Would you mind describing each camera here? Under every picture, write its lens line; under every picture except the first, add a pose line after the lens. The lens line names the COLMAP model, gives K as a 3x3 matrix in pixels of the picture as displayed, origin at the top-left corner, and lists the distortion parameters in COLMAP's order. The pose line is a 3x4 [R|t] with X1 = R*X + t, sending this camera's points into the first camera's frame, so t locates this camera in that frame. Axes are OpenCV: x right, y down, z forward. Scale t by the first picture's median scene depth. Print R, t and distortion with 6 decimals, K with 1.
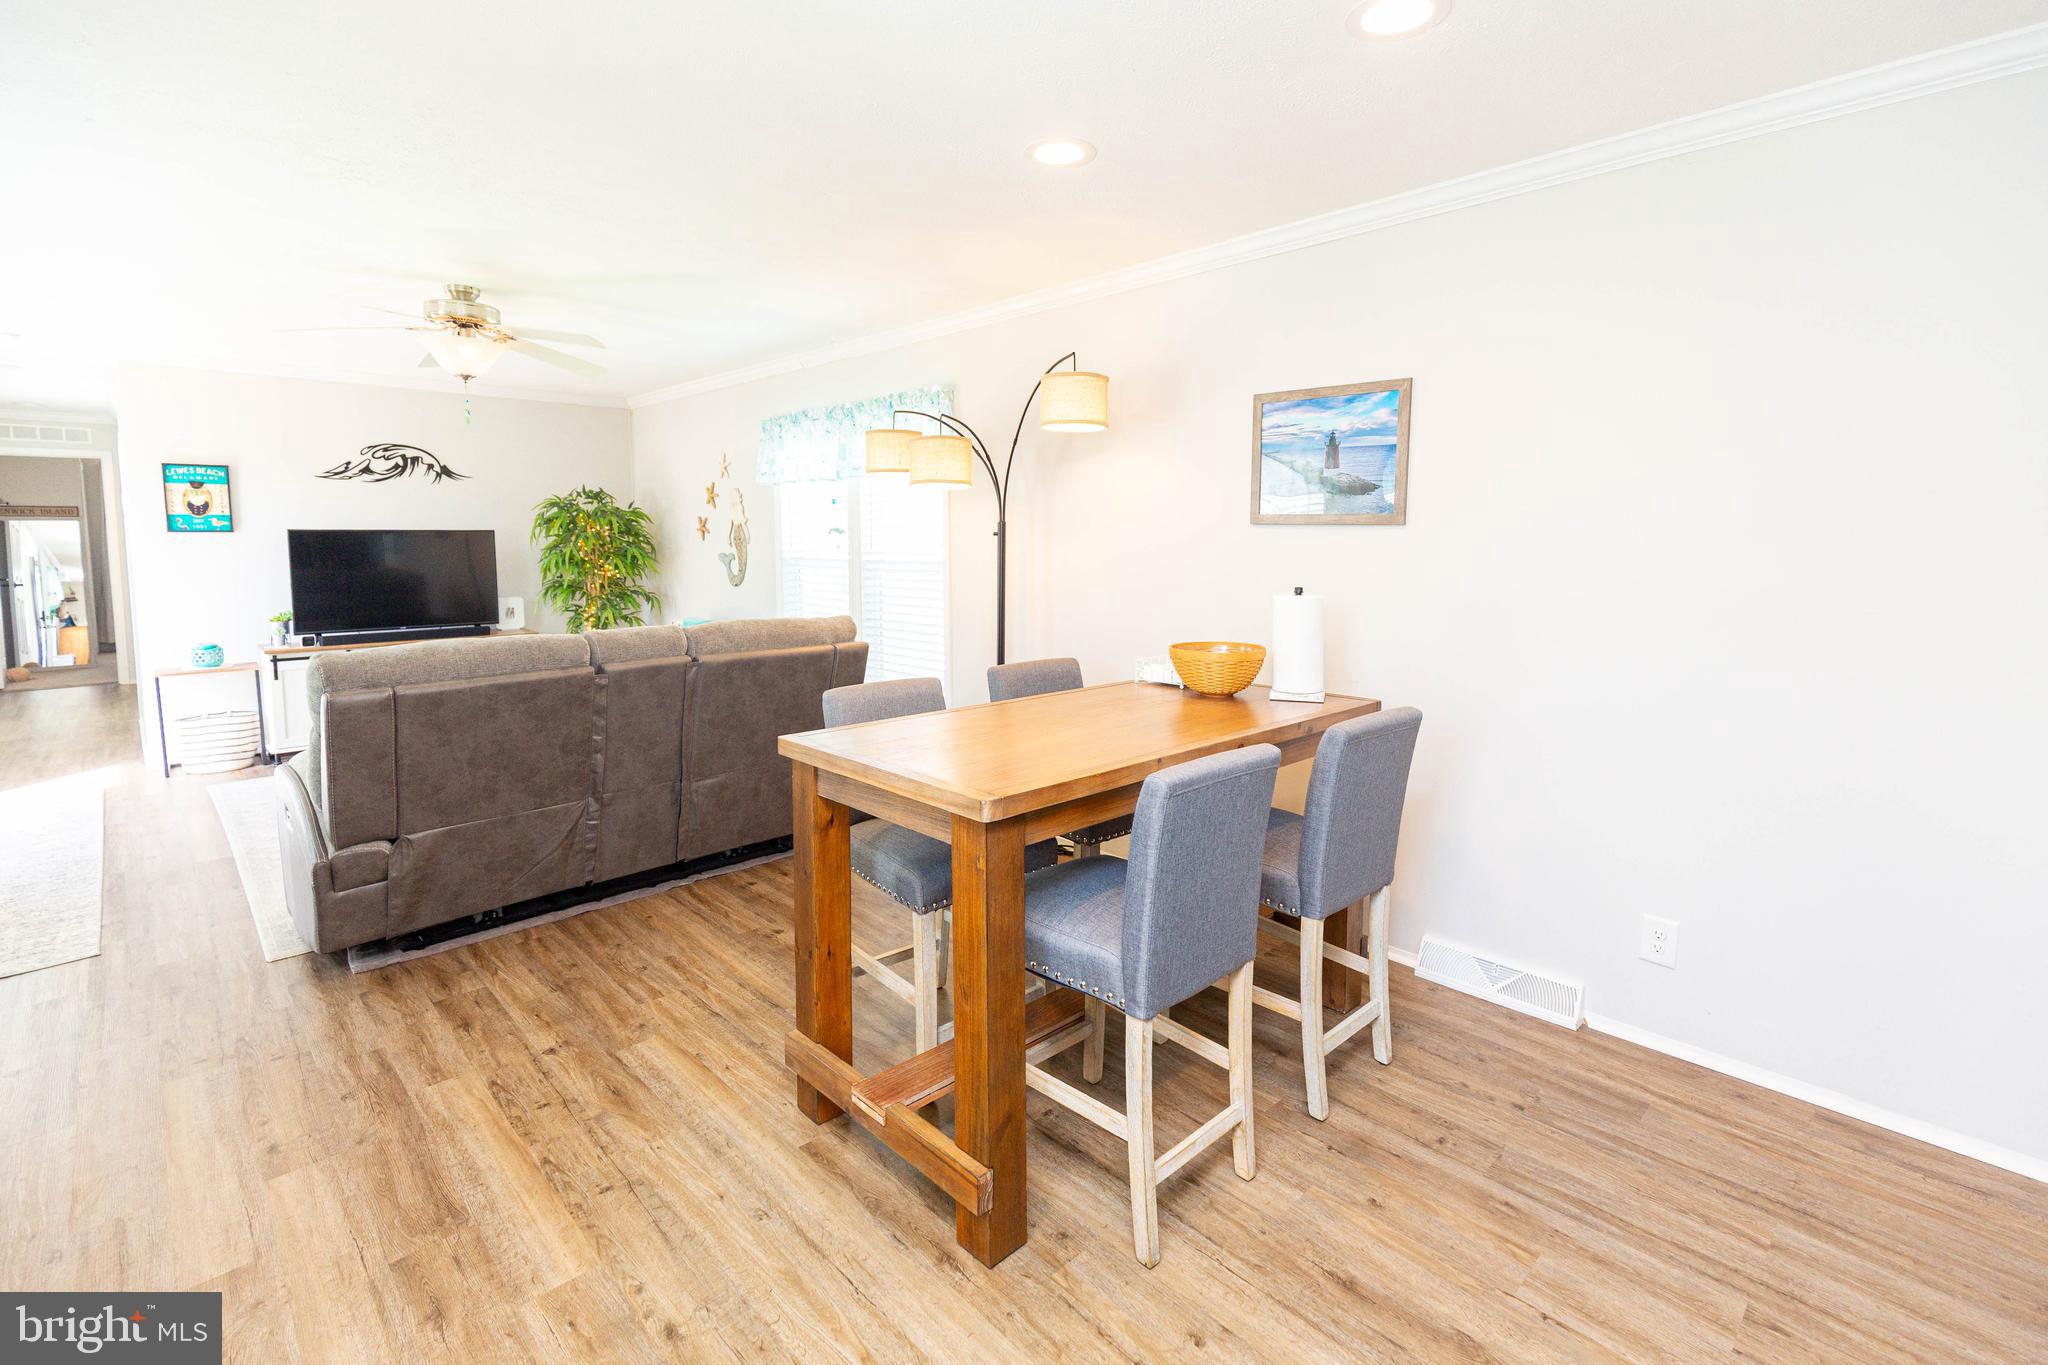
lens RADIAL K [[947.9, 0, 1057.8], [0, 947.9, 612.1], [0, 0, 1]] dist [0.006106, -0.001910]
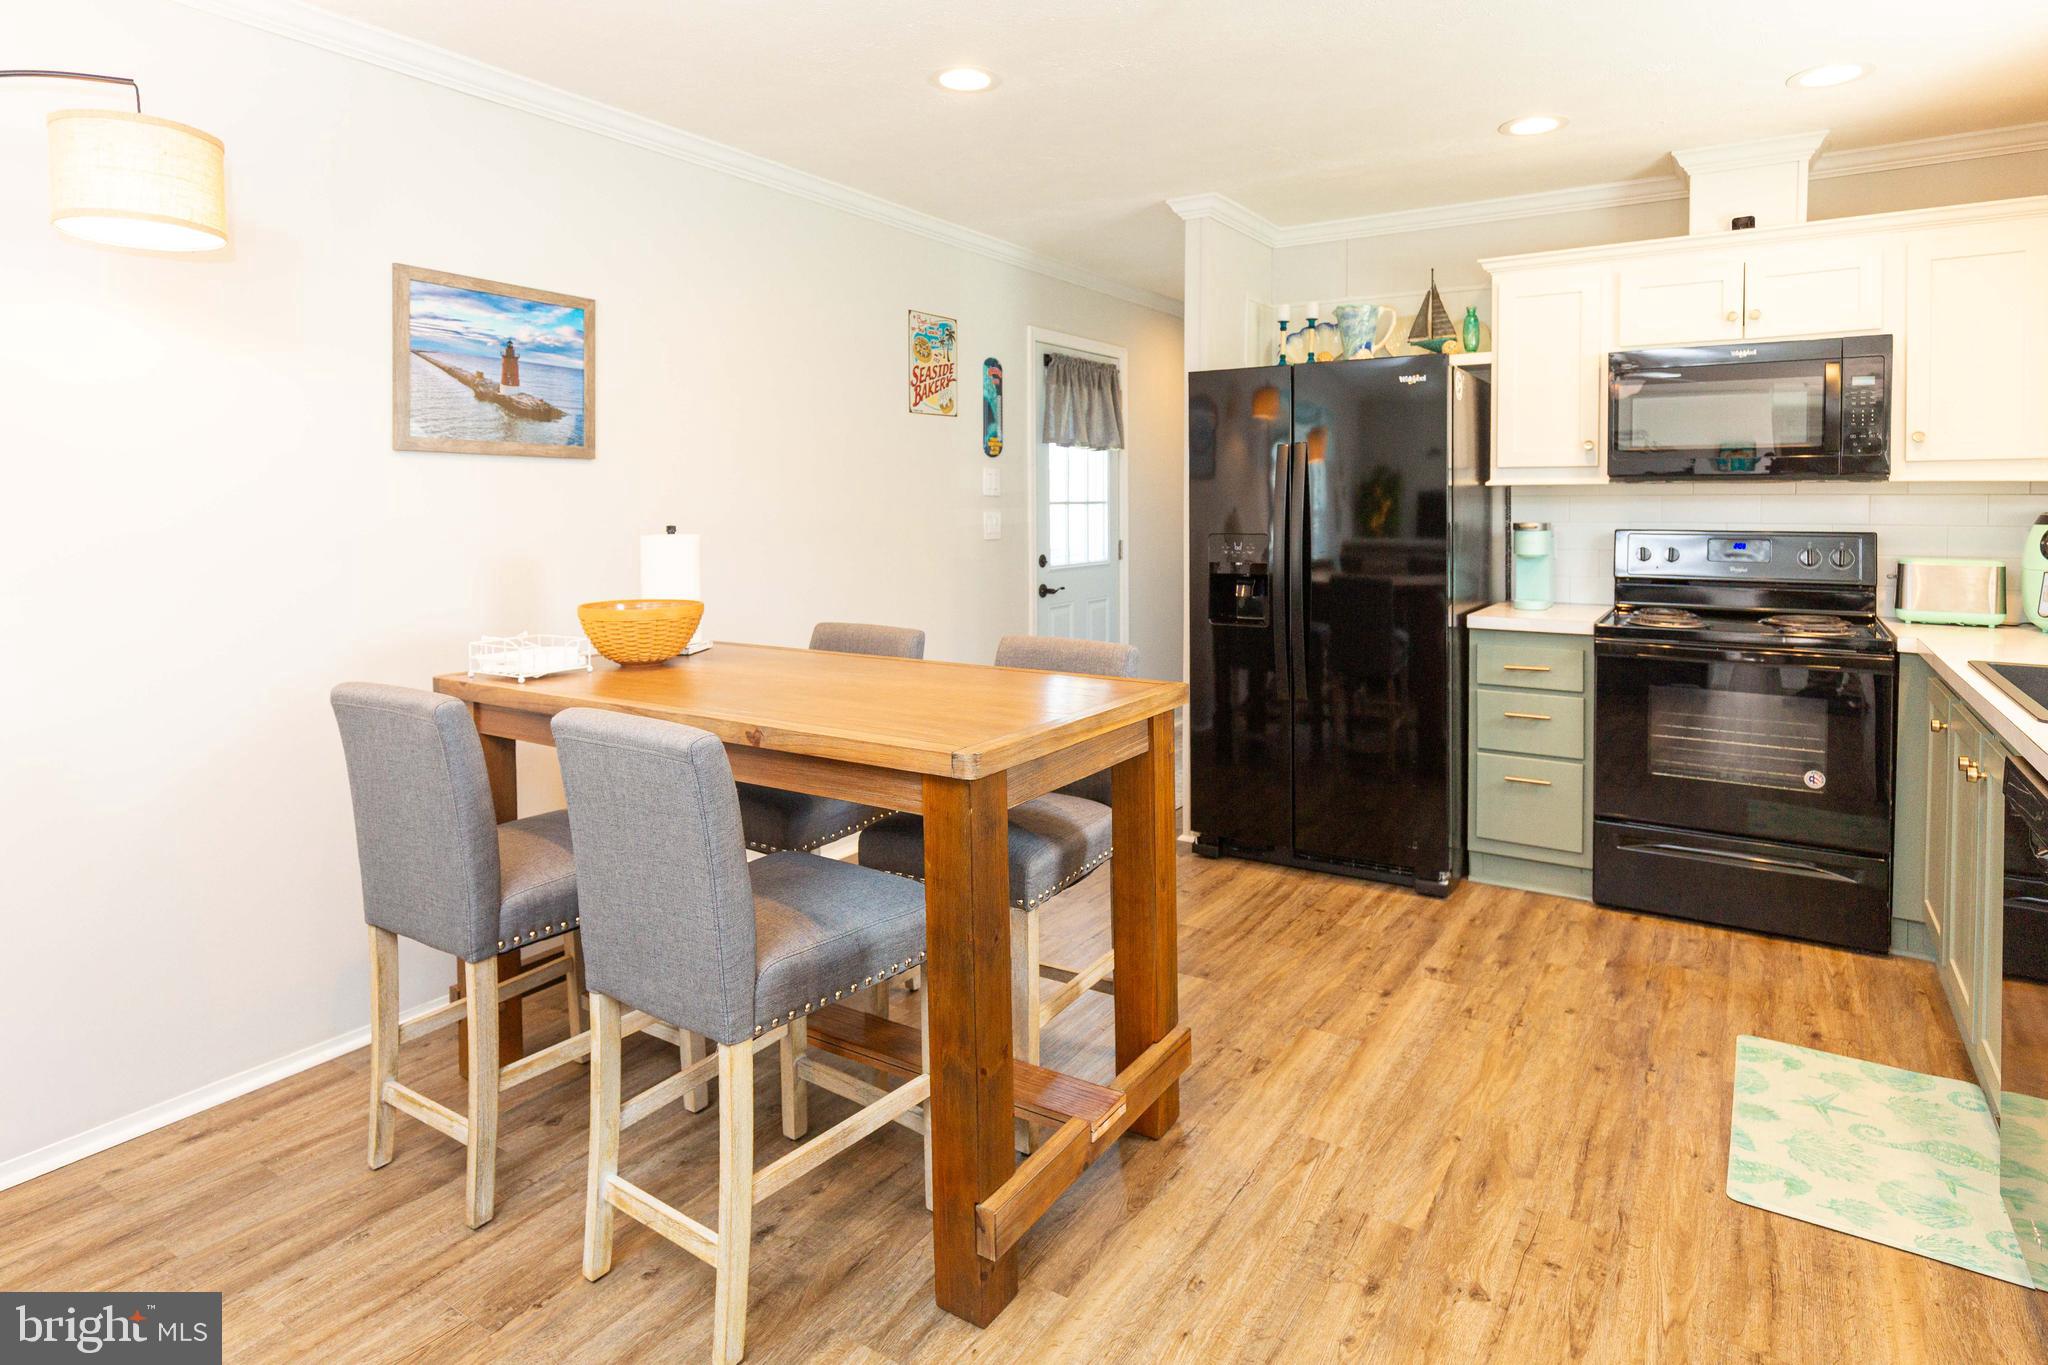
lens RADIAL K [[1121.1, 0, 1044.8], [0, 1121.1, 521.0], [0, 0, 1]] dist [-0.000526, 0.003476]
pose [[-0.225741, -0.020441, 0.973973, -0.420828], [0.083111, 0.995731, 0.040160, -0.021956], [-0.970636, 0.090013, -0.223078, 0.448355]]
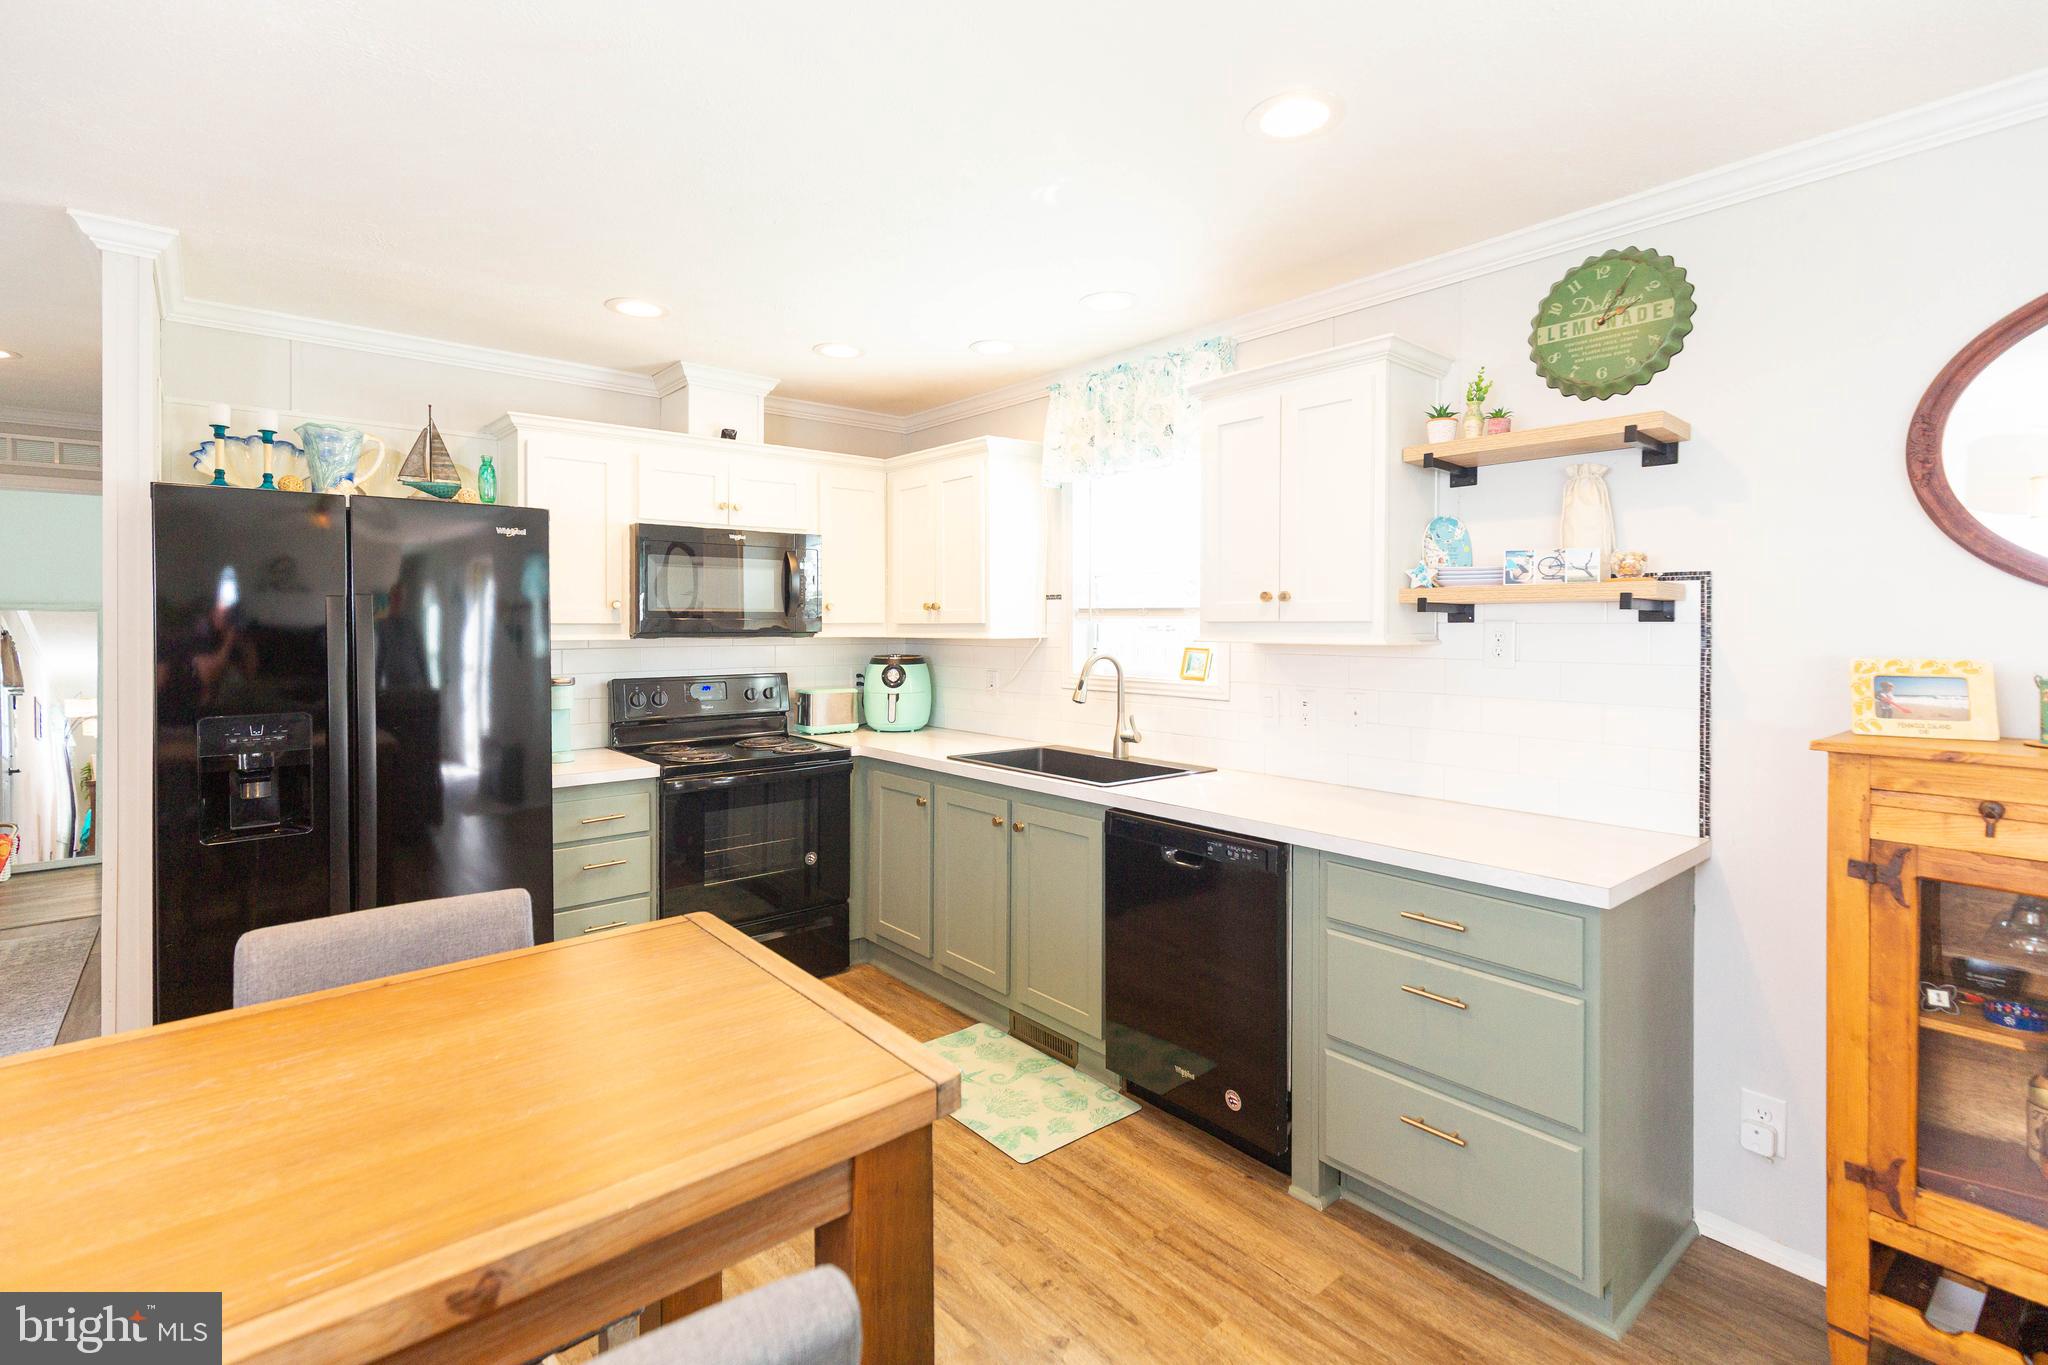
lens RADIAL K [[947.9, 0, 1015.4], [0, 947.9, 632.7], [0, 0, 1]] dist [0.006106, -0.001910]
pose [[-0.996660, 0.001201, 0.081660, -0.132883], [0.008720, 0.995740, 0.091789, -0.051648], [-0.081202, 0.092195, -0.992425, 0.586358]]
